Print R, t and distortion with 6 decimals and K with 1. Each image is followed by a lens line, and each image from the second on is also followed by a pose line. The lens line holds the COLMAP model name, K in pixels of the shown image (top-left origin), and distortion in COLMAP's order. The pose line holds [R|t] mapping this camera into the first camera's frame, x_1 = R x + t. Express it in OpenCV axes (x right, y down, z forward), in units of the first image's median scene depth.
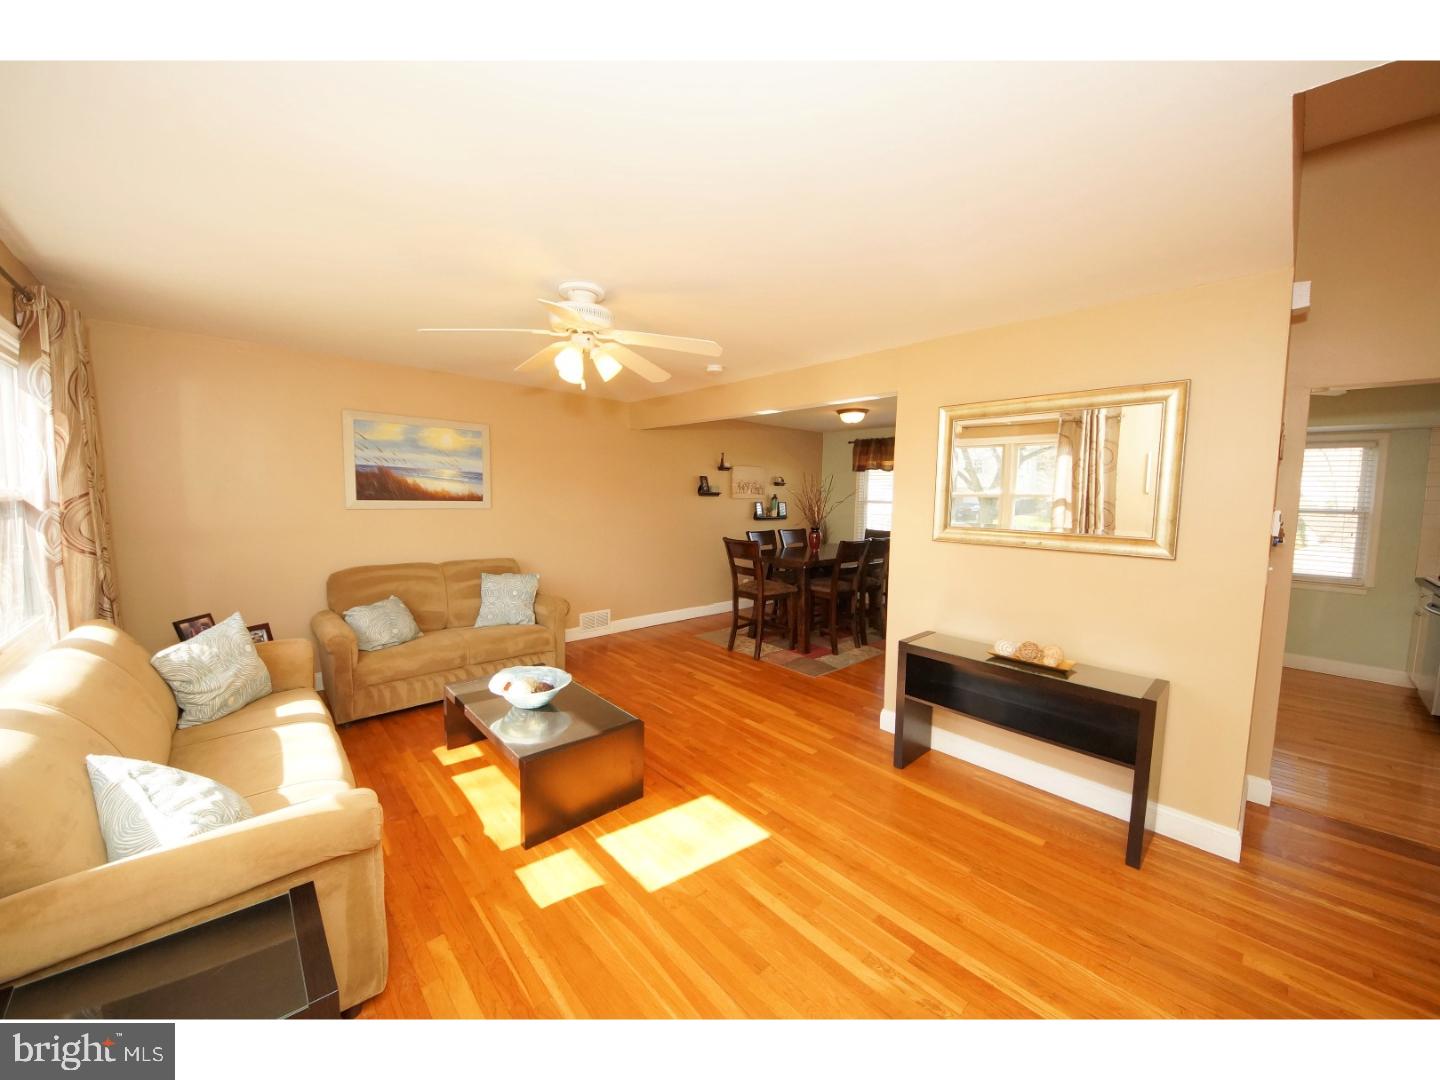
lens RADIAL K [[522.0, 0, 722.9], [0, 522.0, 542.0], [0, 0, 1]] dist [0.002969, -0.002874]
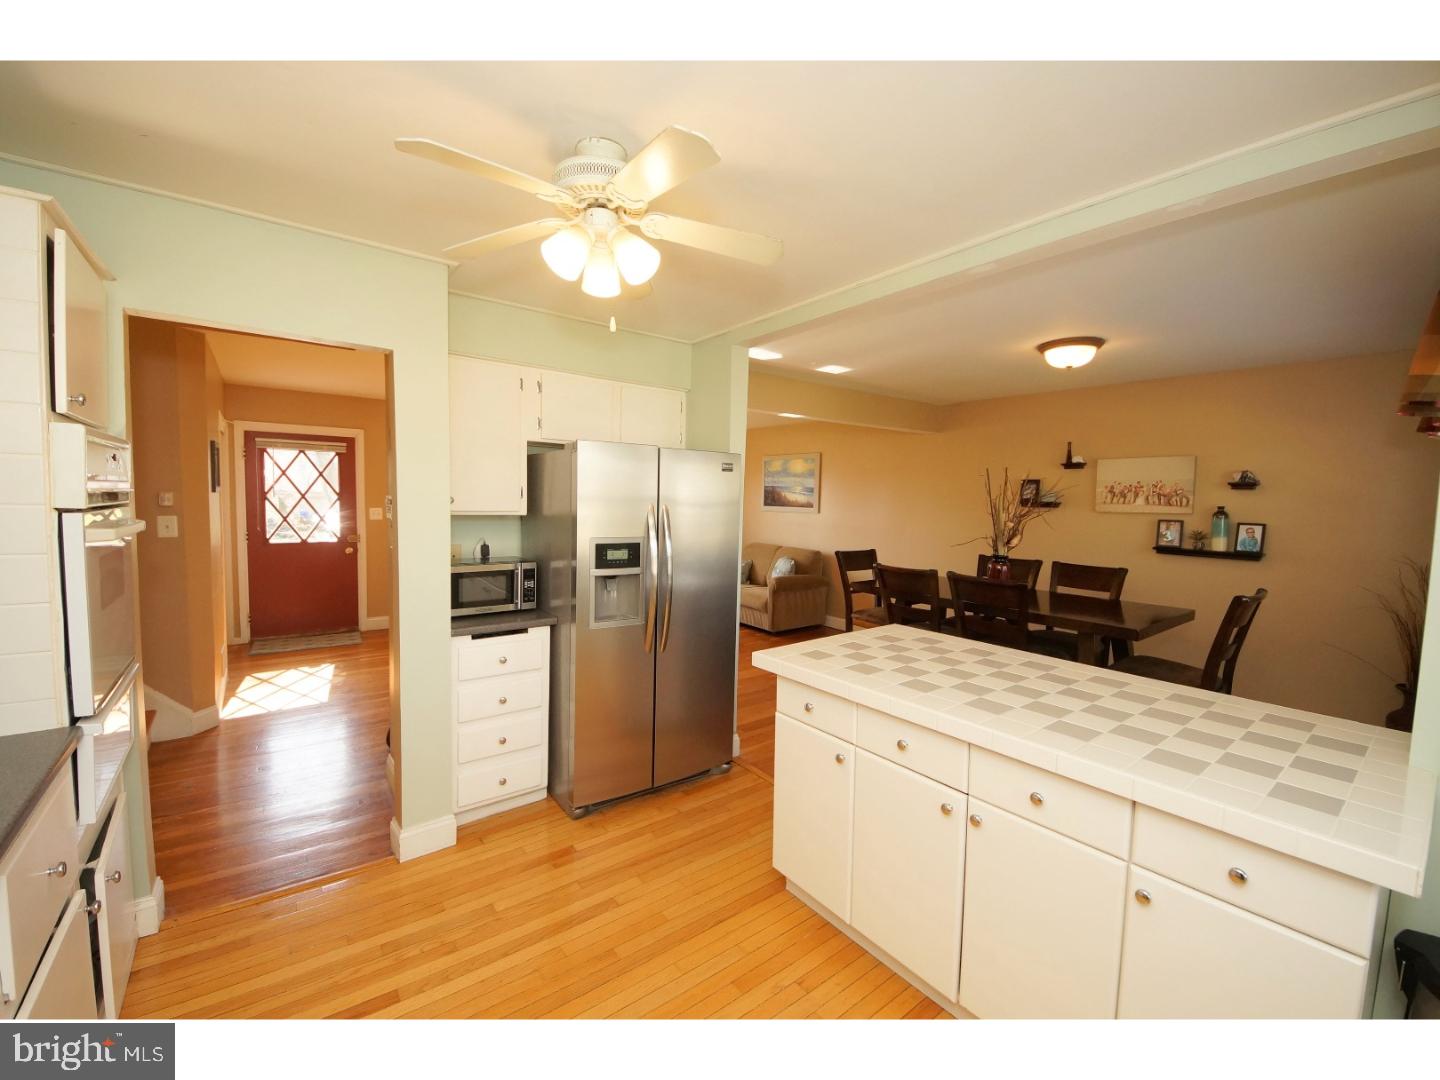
lens RADIAL K [[576.7, 0, 722.7], [0, 576.7, 535.0], [0, 0, 1]] dist [0.007132, -0.003690]
pose [[-0.082645, 0.042936, -0.995654, 0.780194], [-0.113381, 0.992180, 0.052197, -0.042948], [0.990108, 0.117202, -0.077130, 0.634643]]
